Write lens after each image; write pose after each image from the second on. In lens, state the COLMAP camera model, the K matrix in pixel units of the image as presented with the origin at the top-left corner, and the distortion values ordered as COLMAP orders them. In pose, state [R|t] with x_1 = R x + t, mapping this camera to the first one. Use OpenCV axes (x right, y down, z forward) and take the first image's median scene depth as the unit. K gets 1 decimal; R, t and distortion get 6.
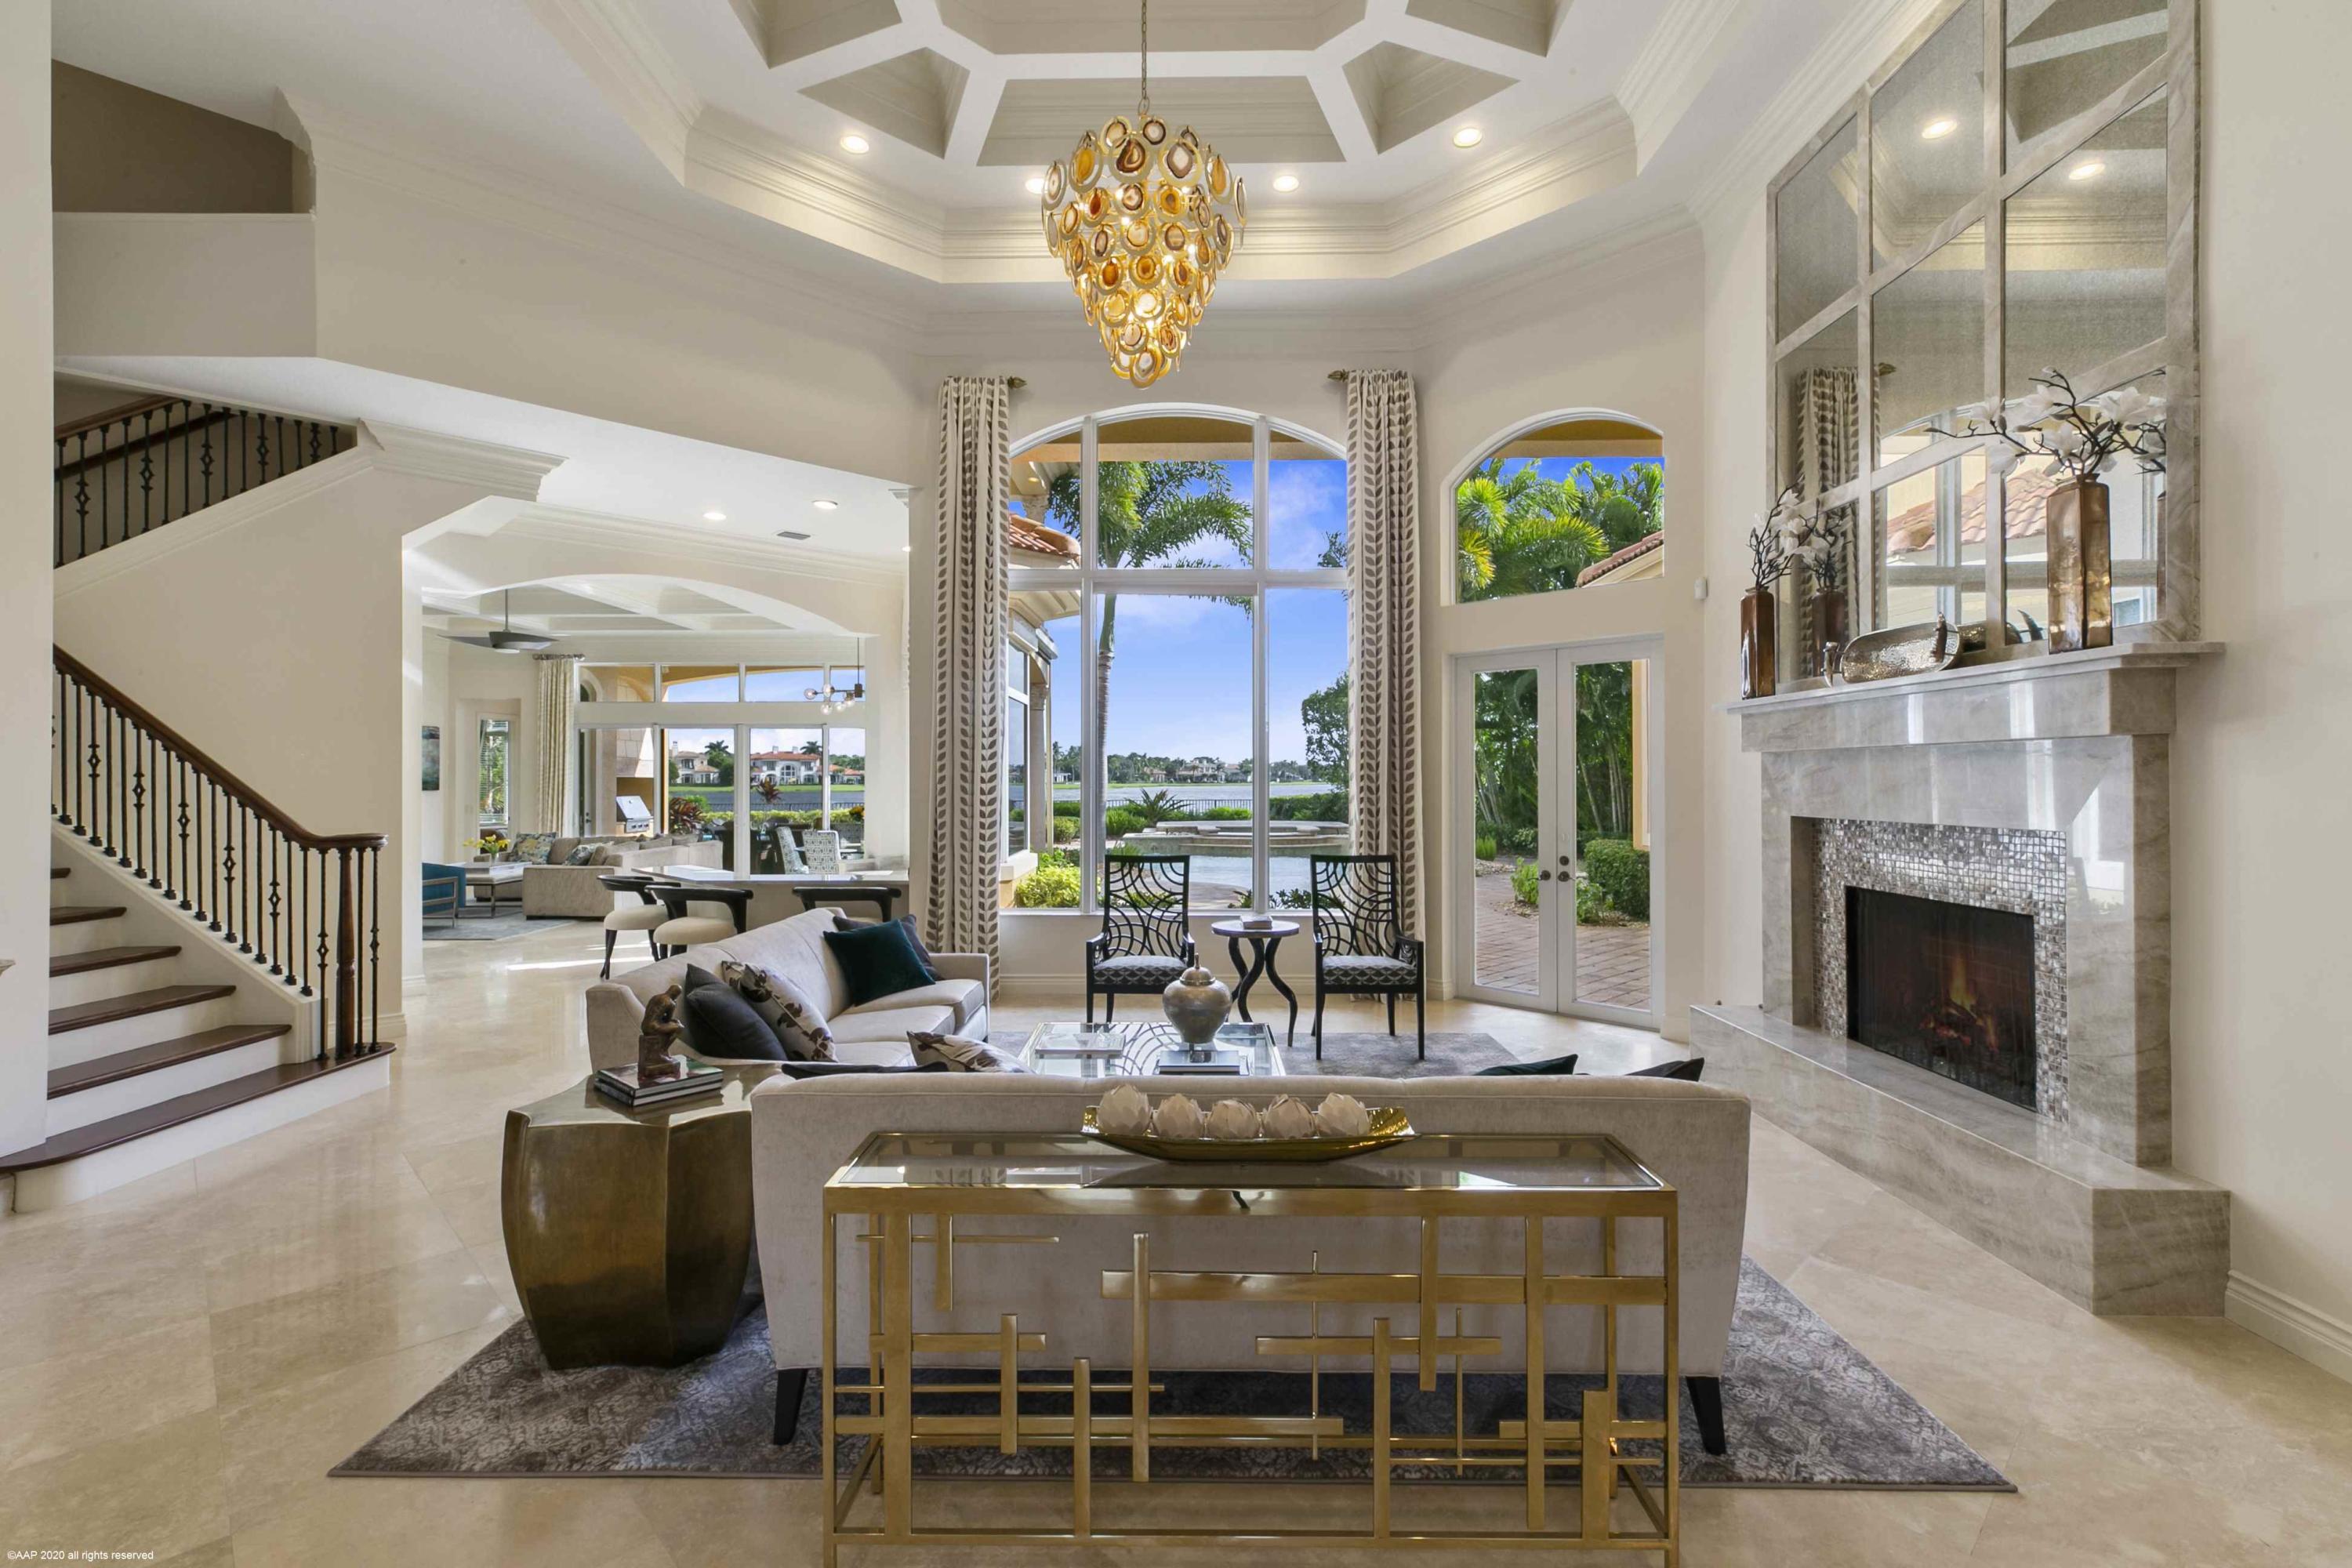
lens RADIAL K [[1060.2, 0, 1175.0], [0, 1060.2, 767.2], [0, 0, 1]] dist [0.008010, -0.000787]
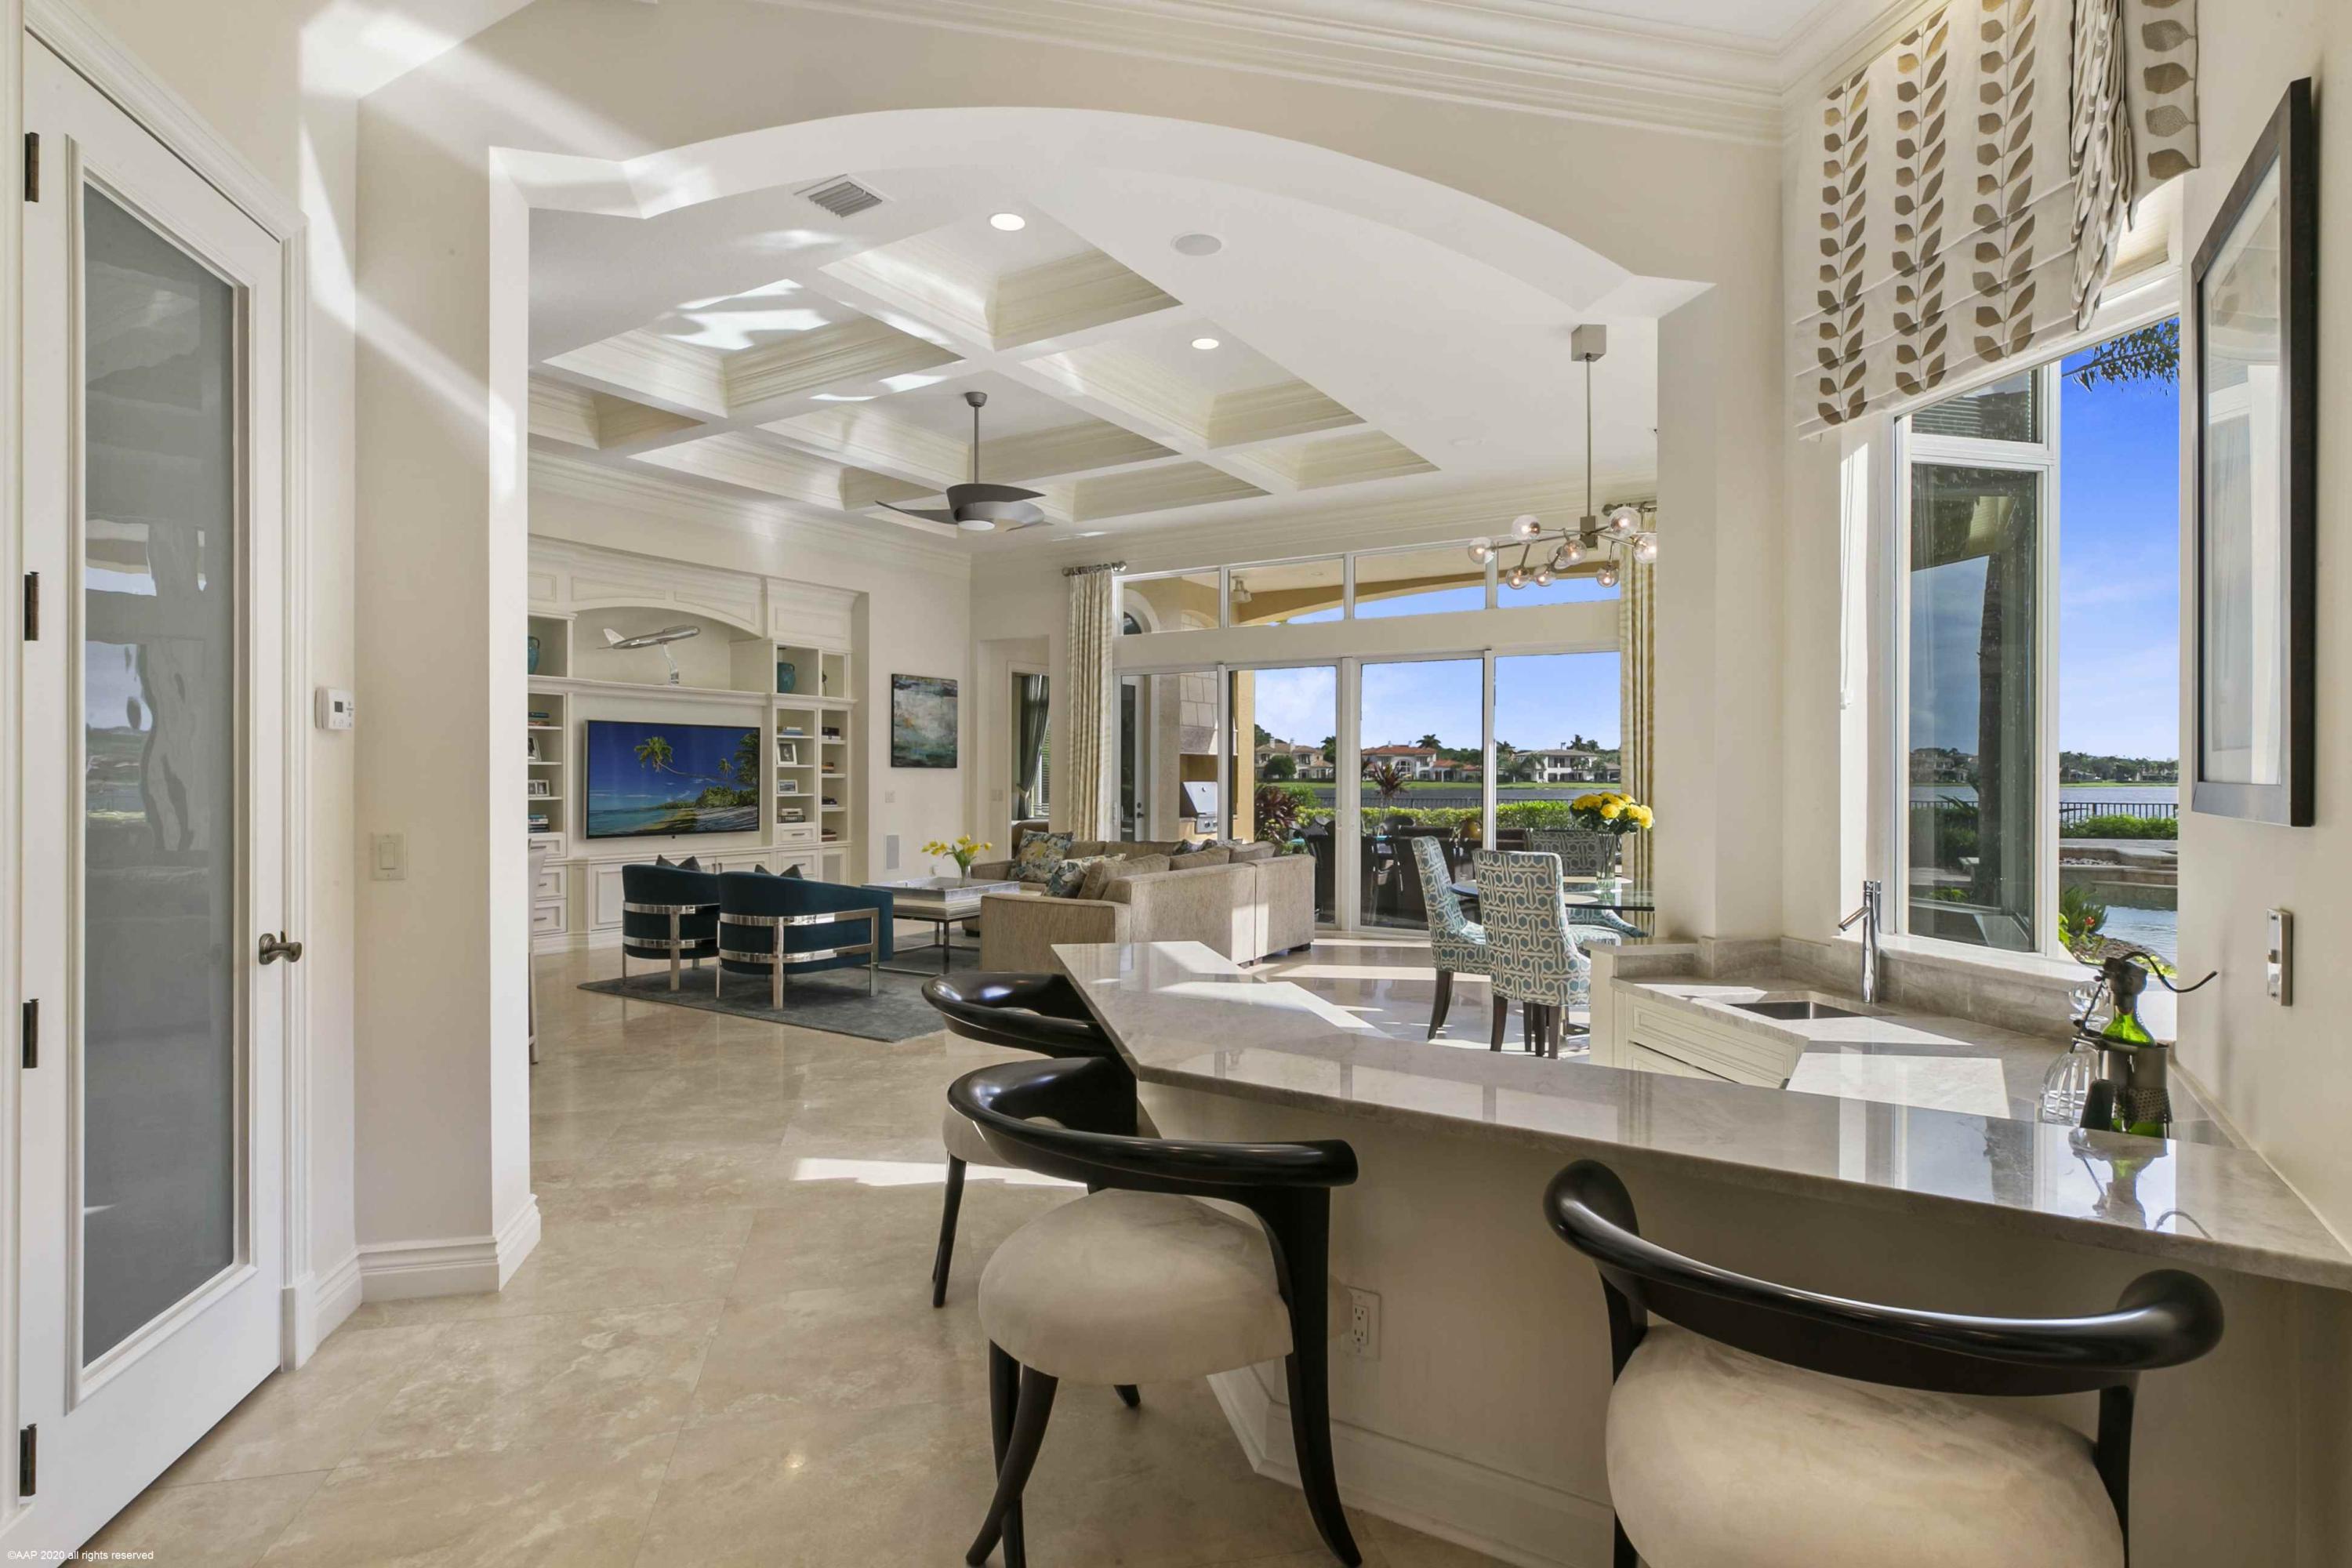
lens RADIAL K [[1206.9, 0, 1146.5], [0, 1206.9, 767.7], [0, 0, 1]] dist [0.001172, 0.000963]
pose [[0.847420, 0.001692, -0.530921, -0.335350], [0.000947, 0.999989, 0.004698, 0.040571], [0.530923, -0.004484, 0.847408, 0.851532]]
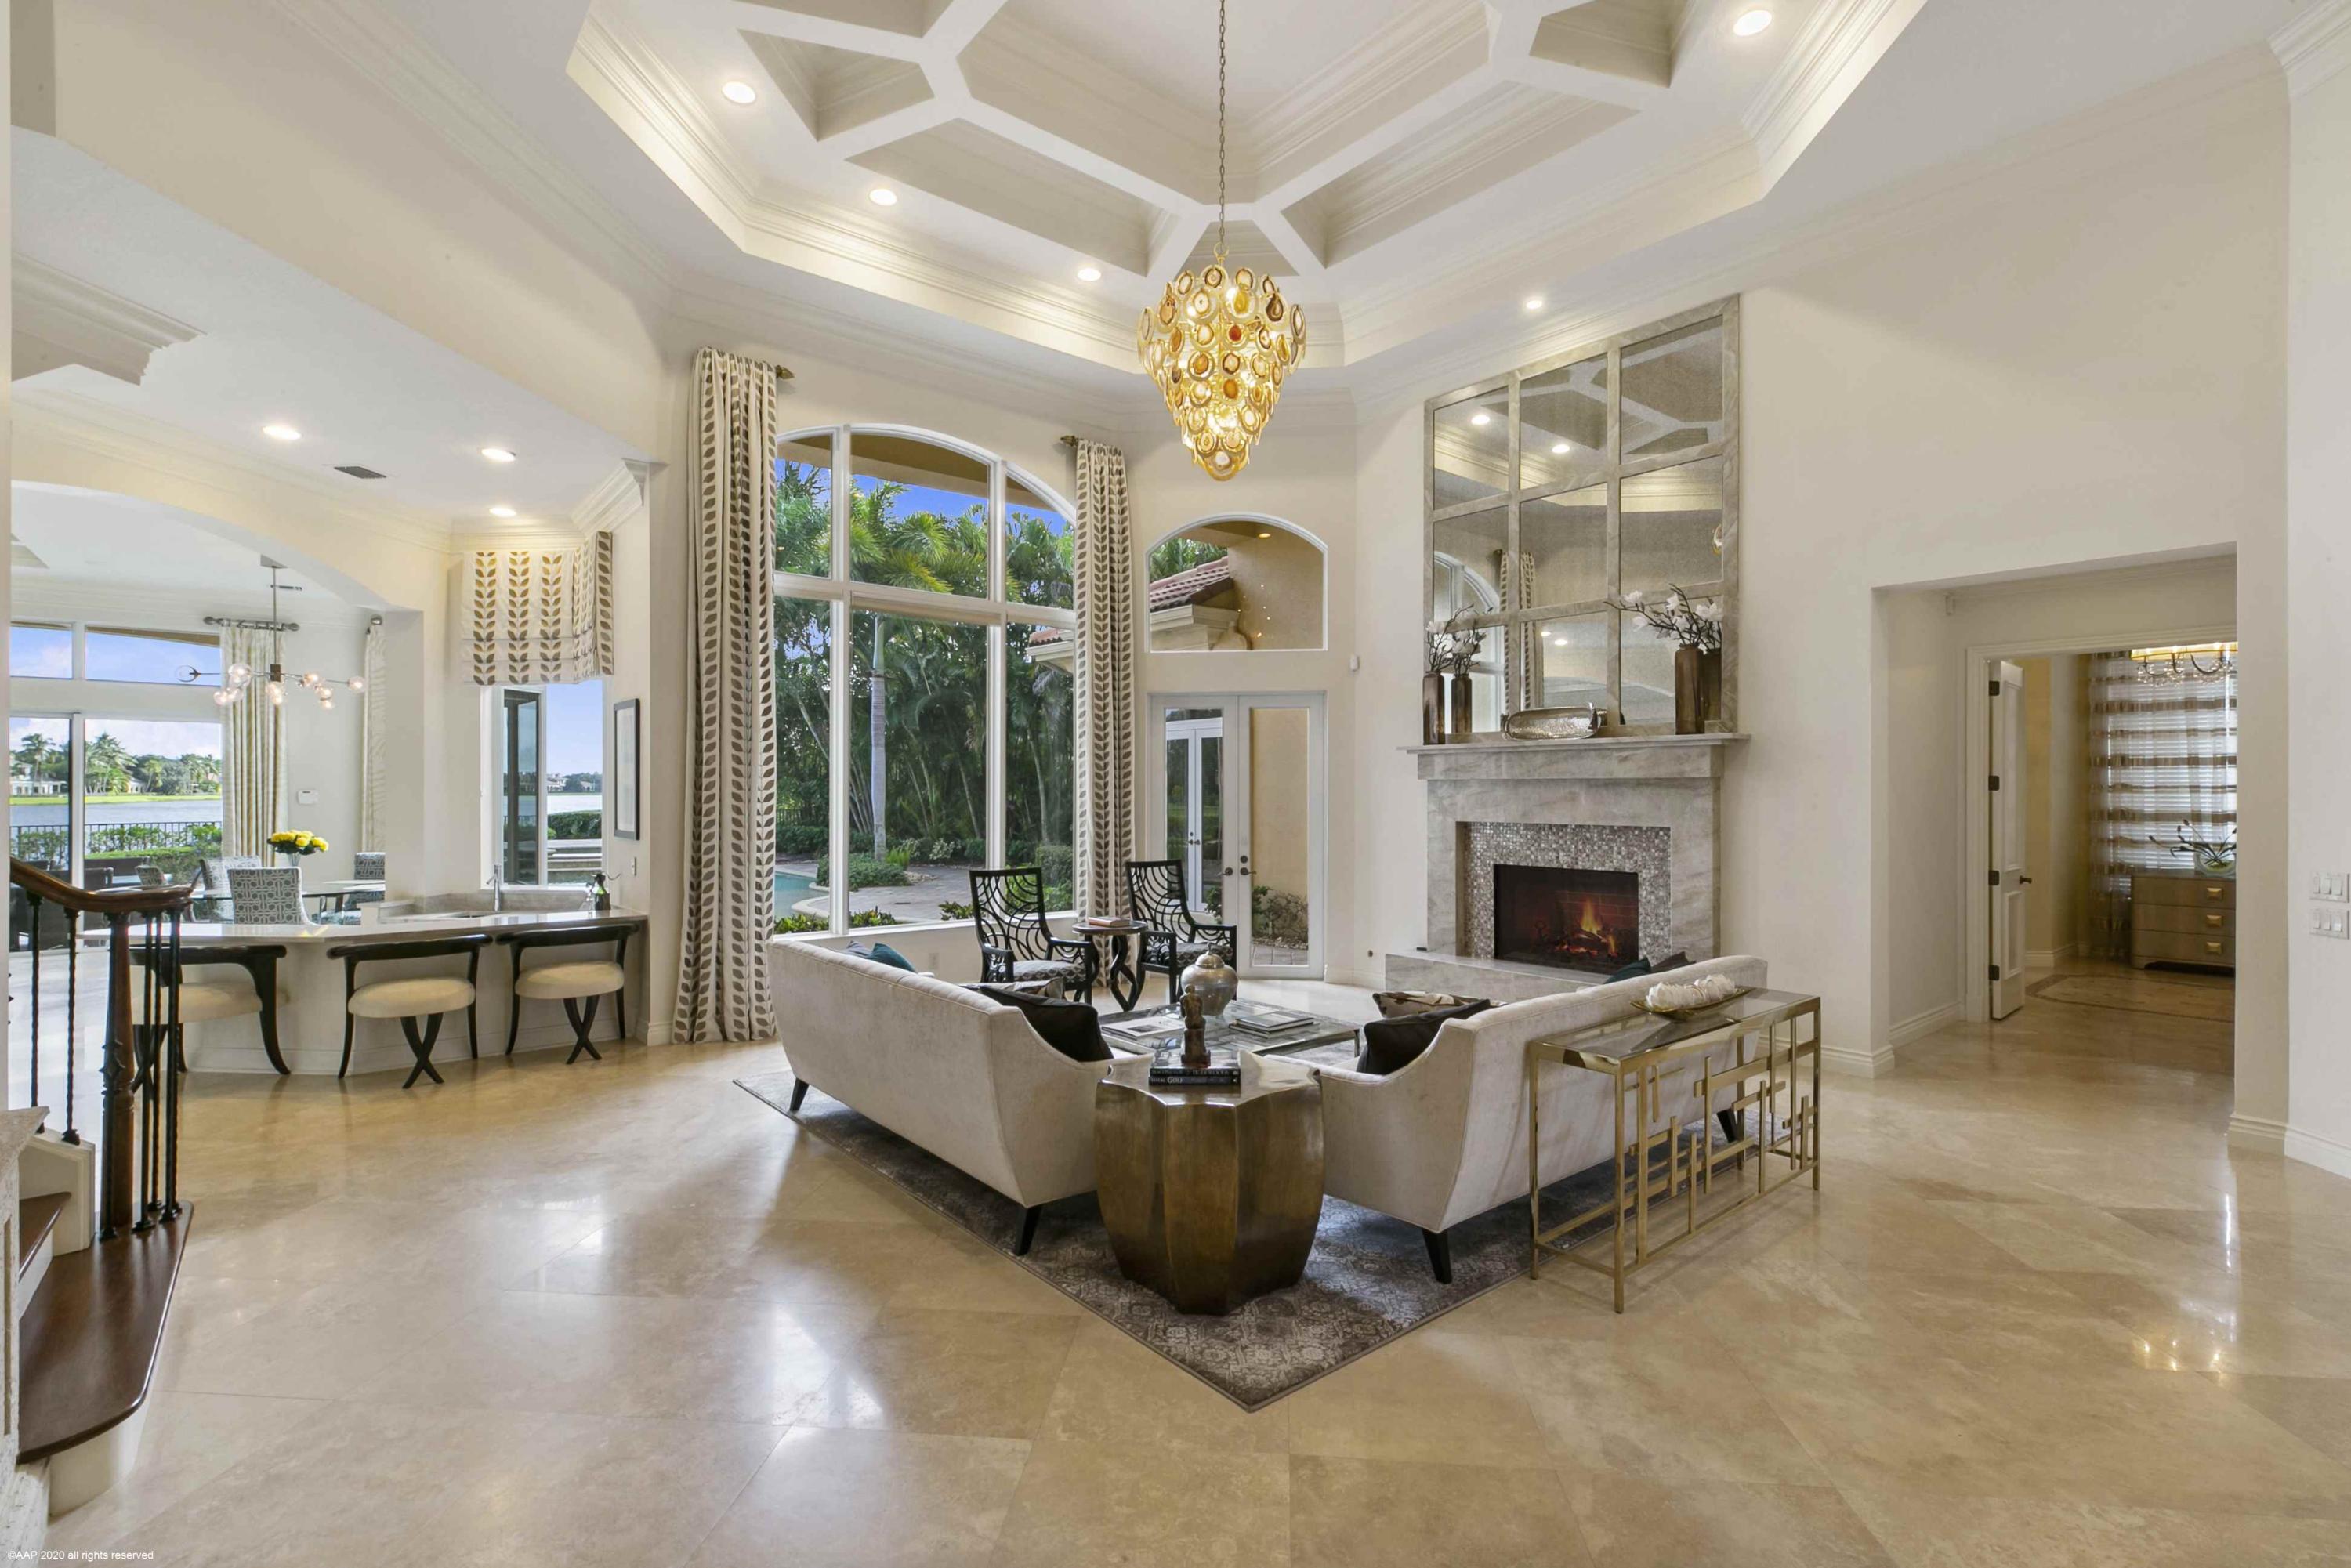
lens RADIAL K [[1059.7, 0, 1191.6], [0, 1059.7, 790.7], [0, 0, 1]] dist [0.008010, -0.000787]
pose [[0.759874, -0.000071, 0.650070, -0.526823], [-0.008839, 0.999906, 0.010441, -0.008625], [-0.650010, -0.013680, 0.759802, 0.056873]]
